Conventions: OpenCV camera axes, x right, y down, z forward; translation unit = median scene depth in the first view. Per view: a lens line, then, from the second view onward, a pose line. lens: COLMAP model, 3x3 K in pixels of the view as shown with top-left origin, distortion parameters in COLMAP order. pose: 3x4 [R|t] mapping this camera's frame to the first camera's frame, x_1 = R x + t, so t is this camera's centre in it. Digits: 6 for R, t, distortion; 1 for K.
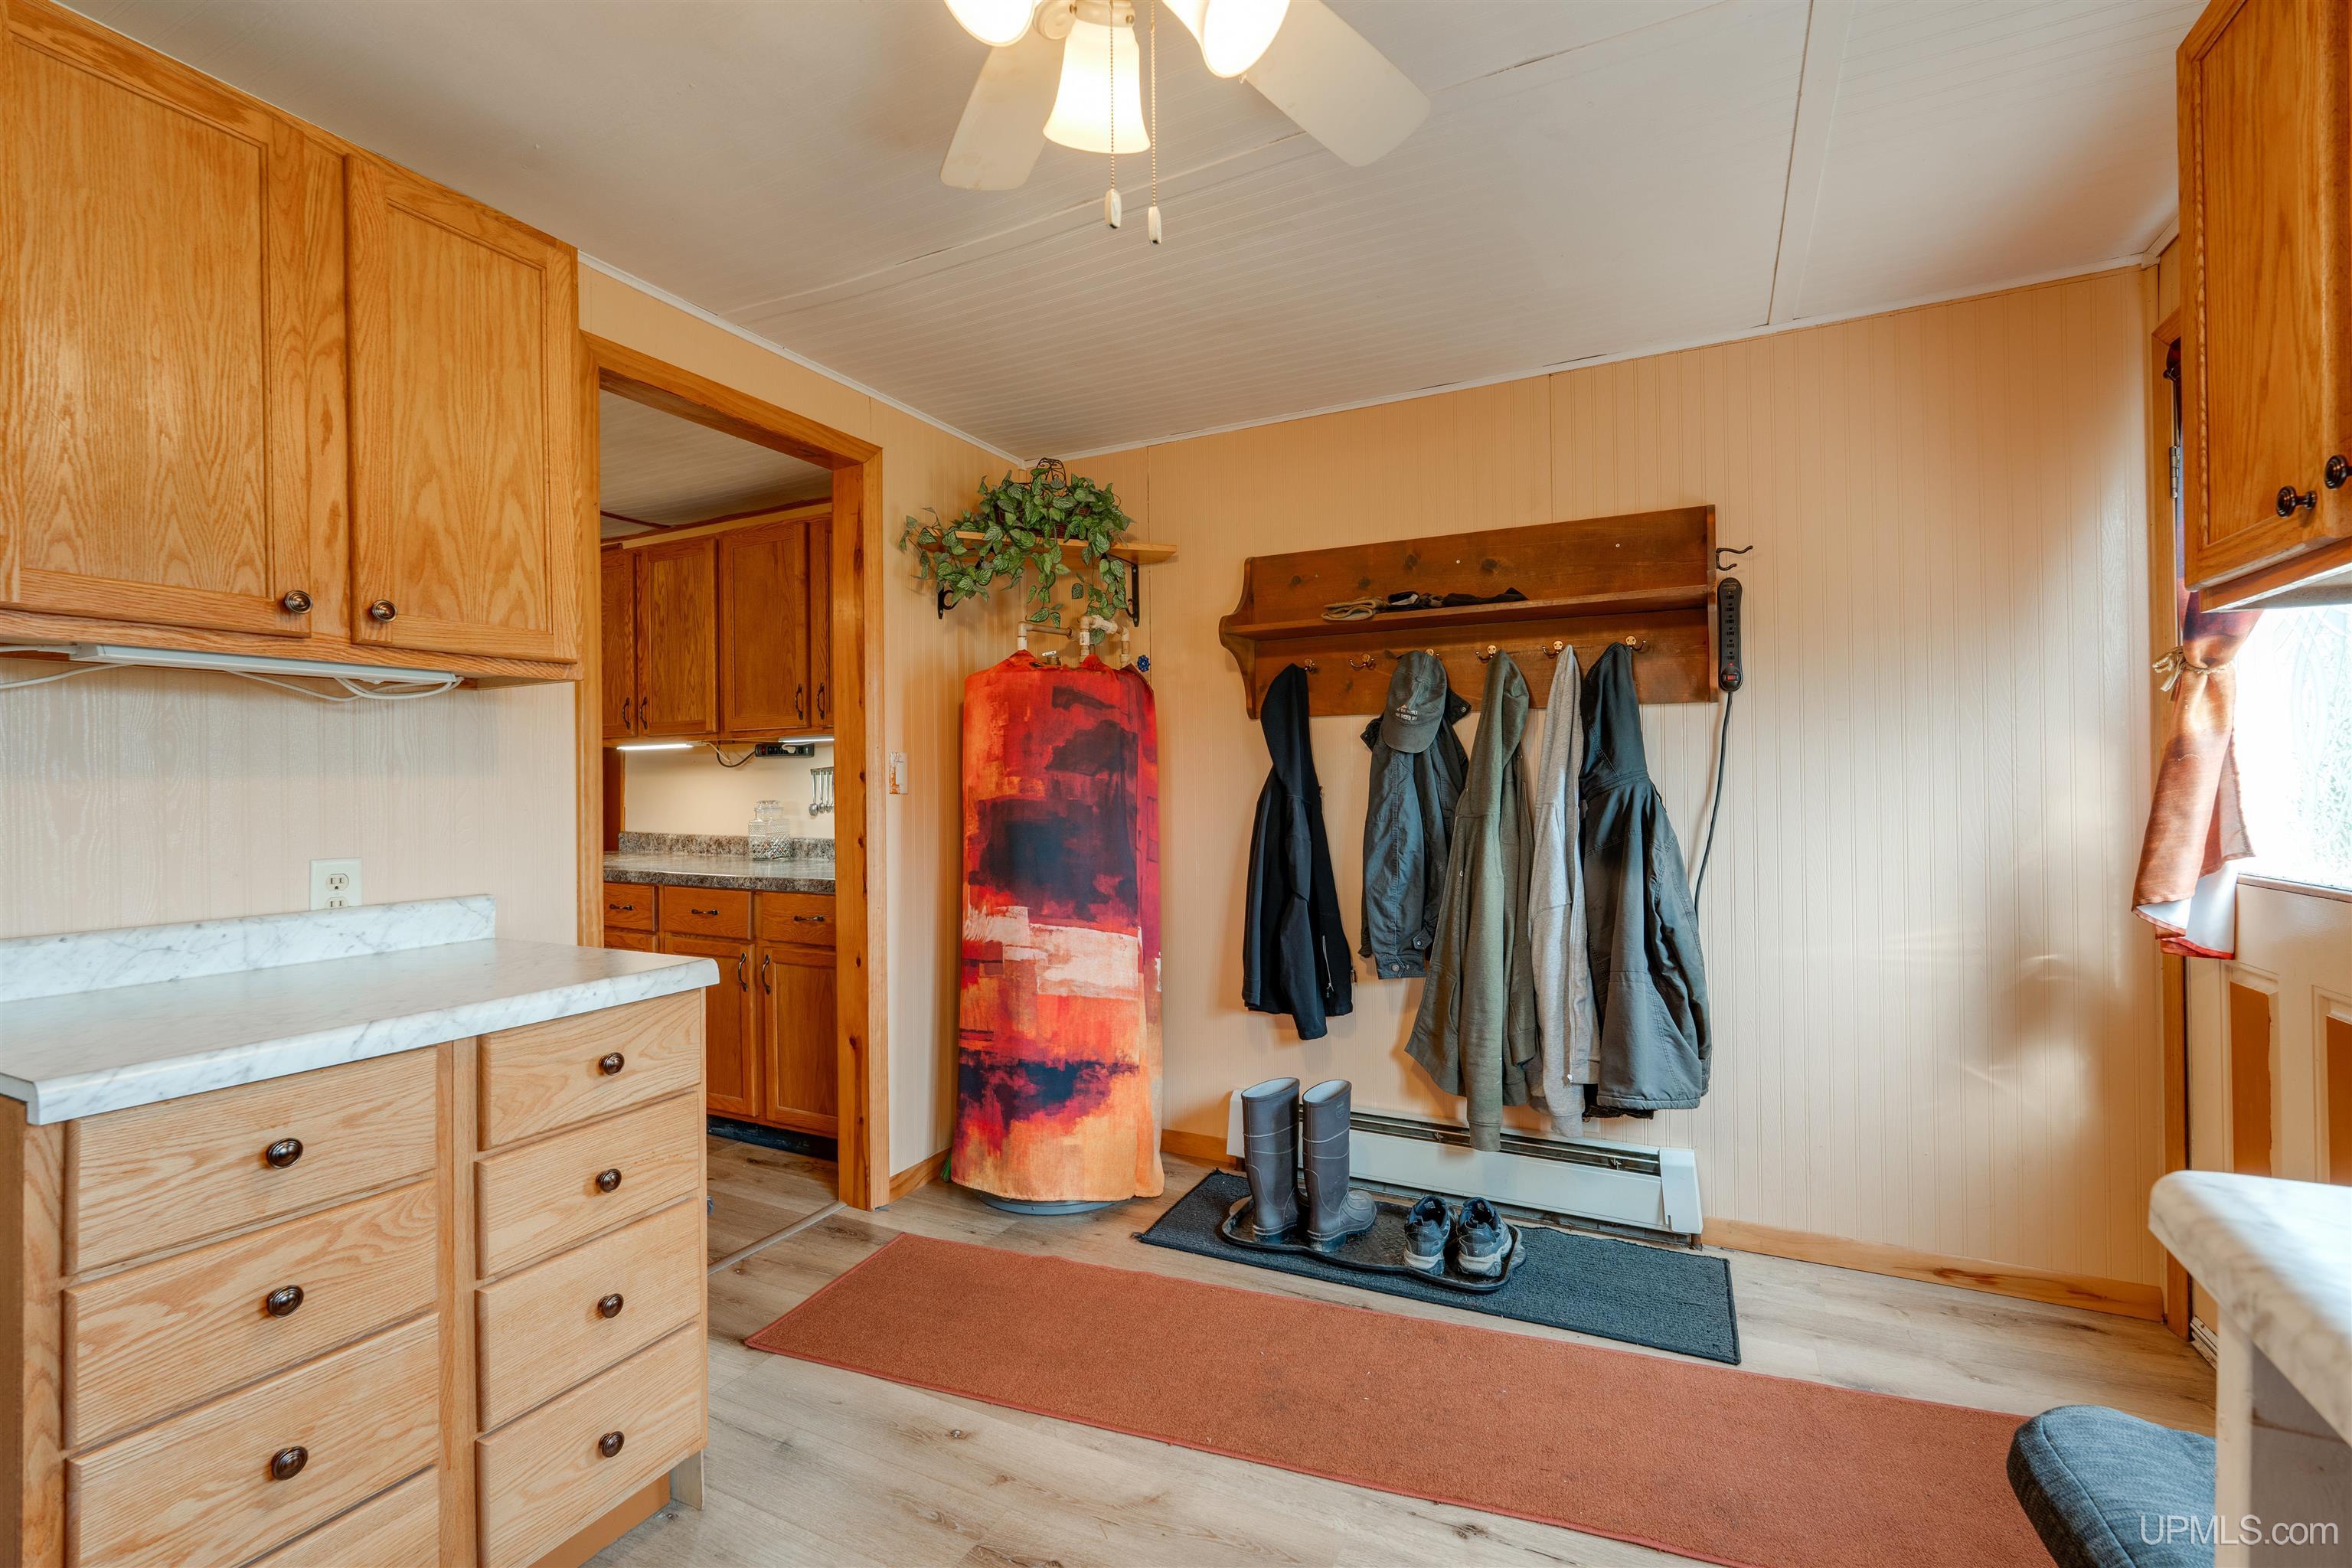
lens RADIAL K [[1035.2, 0, 1176.0], [0, 1035.2, 784.0], [0, 0, 1]] dist [-0.003023, 0.000241]
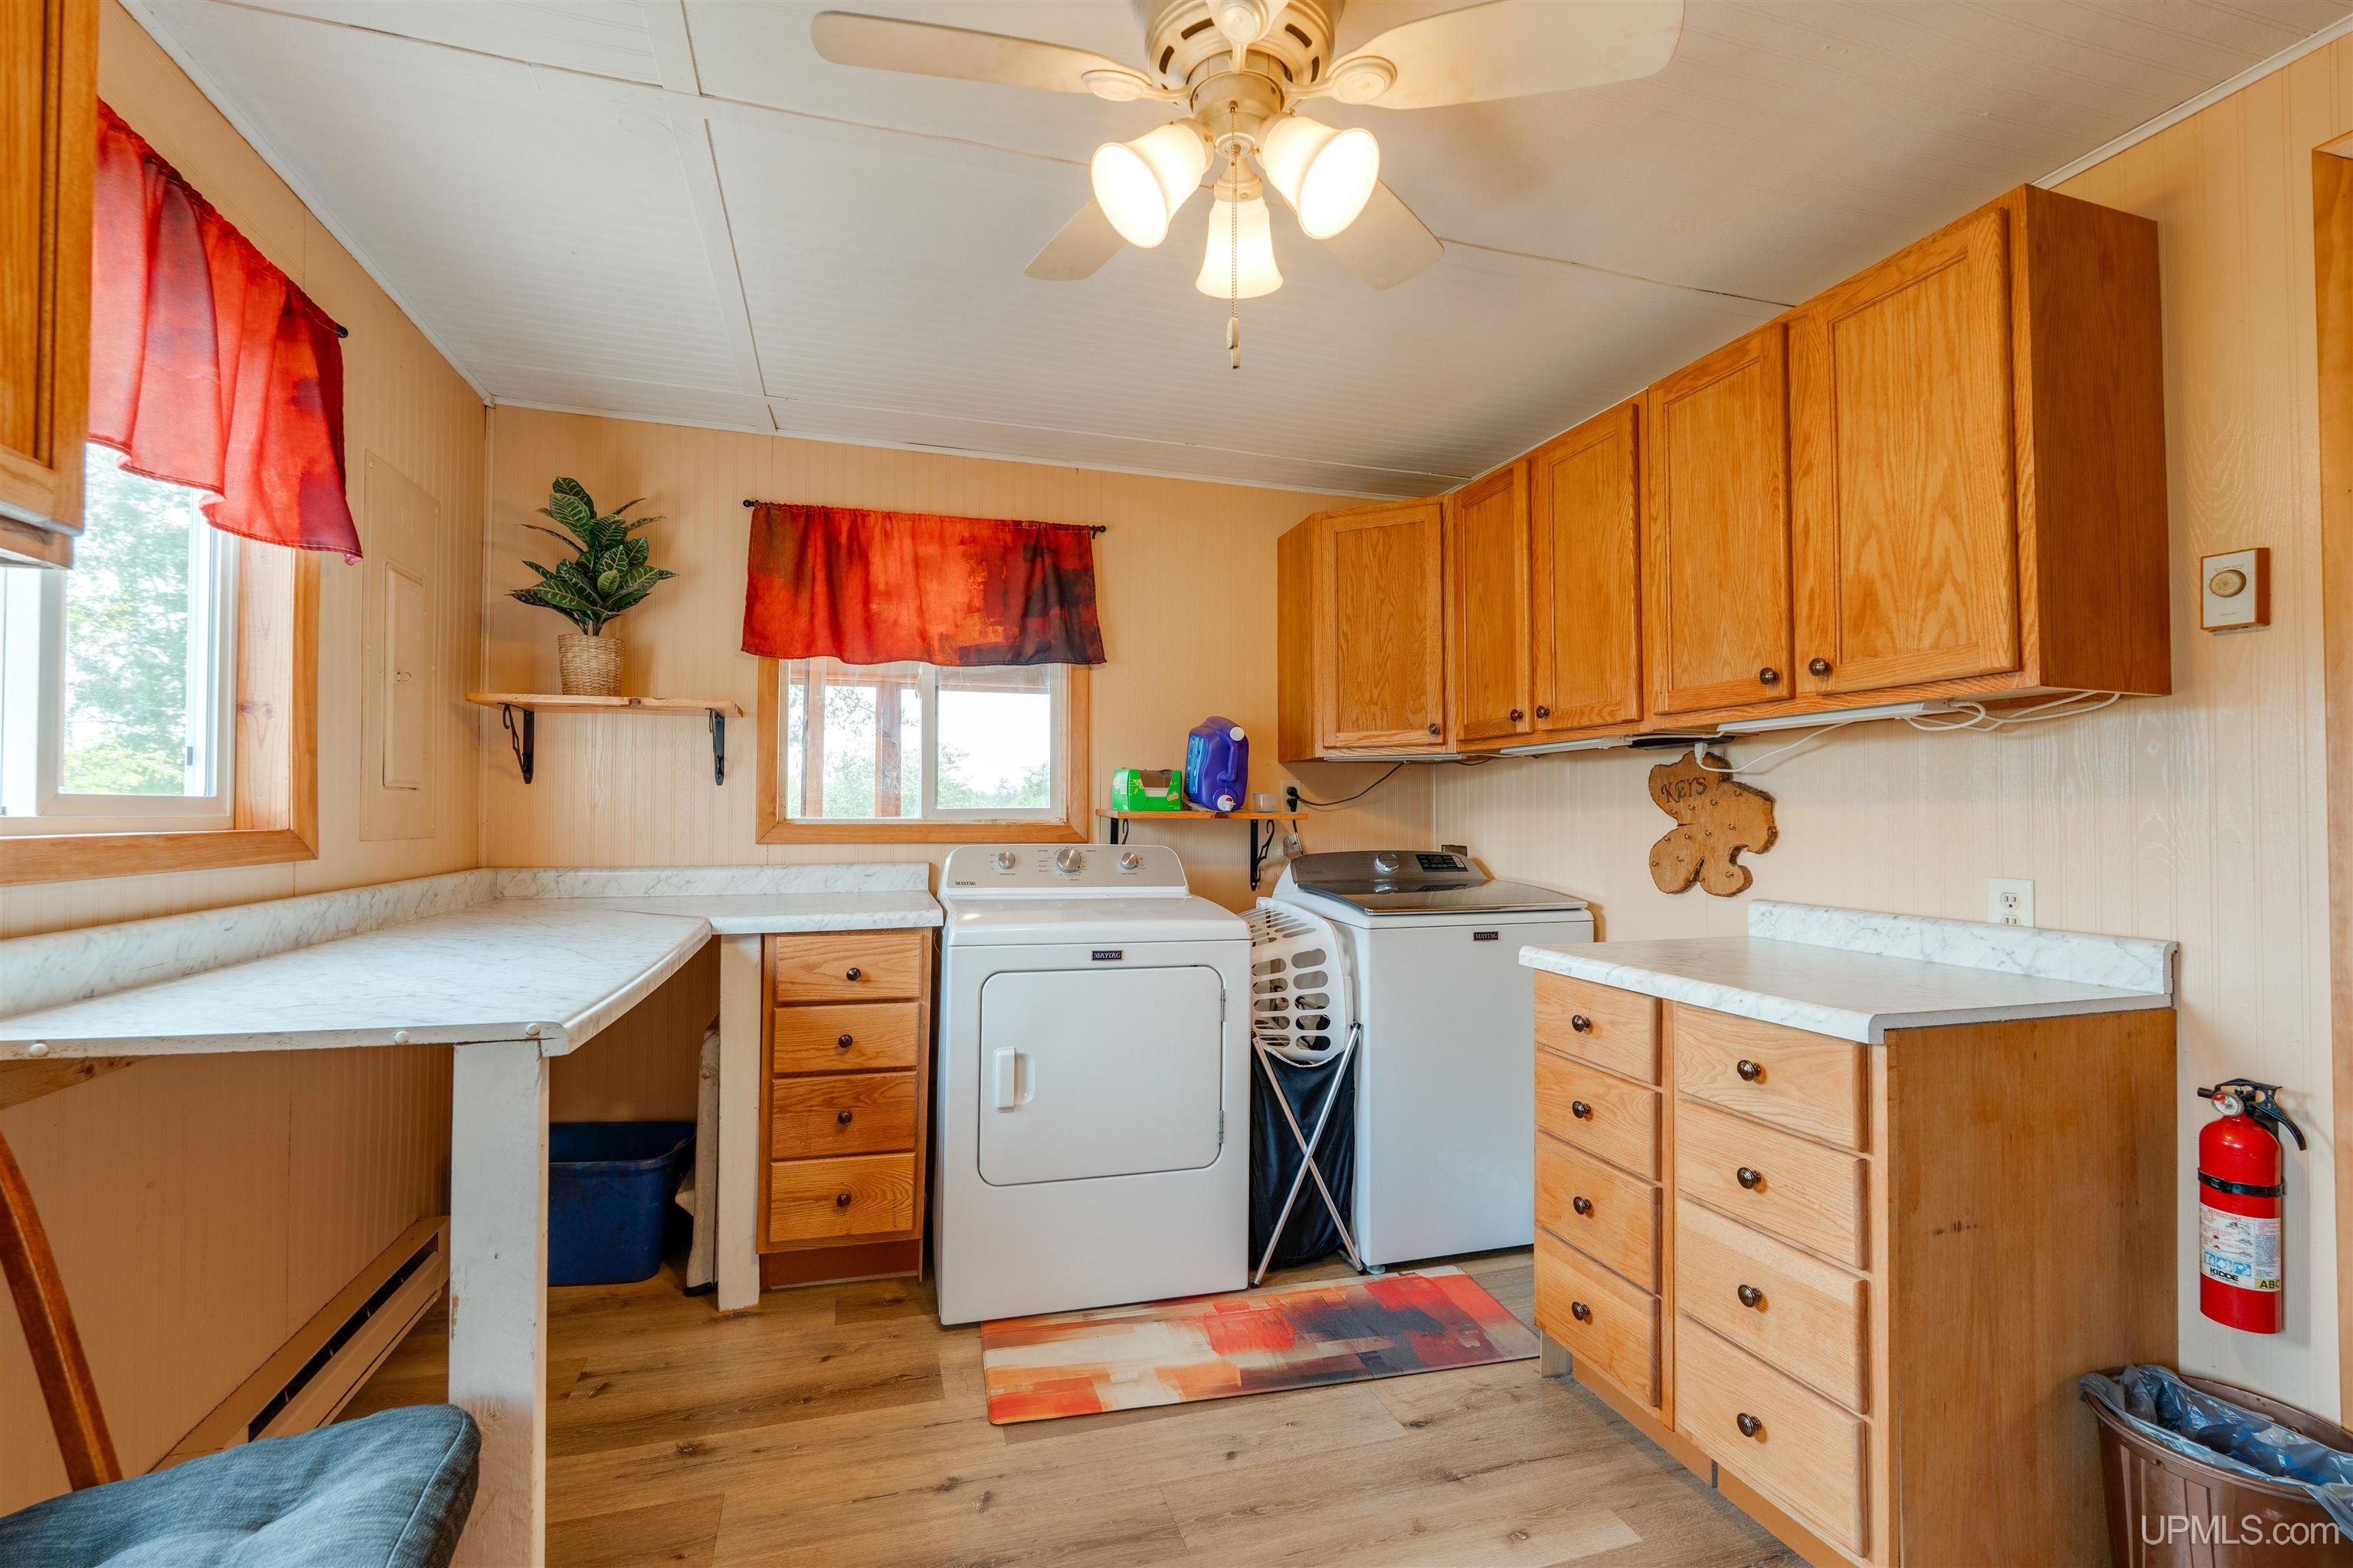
lens RADIAL K [[1035.7, 0, 1176.5], [0, 1035.7, 784.0], [0, 0, 1]] dist [-0.003023, 0.000241]
pose [[-0.718266, -0.009583, -0.695703, 0.572651], [0.004859, 0.999812, -0.018788, -0.009188], [0.695752, -0.016875, -0.718084, 1.238694]]
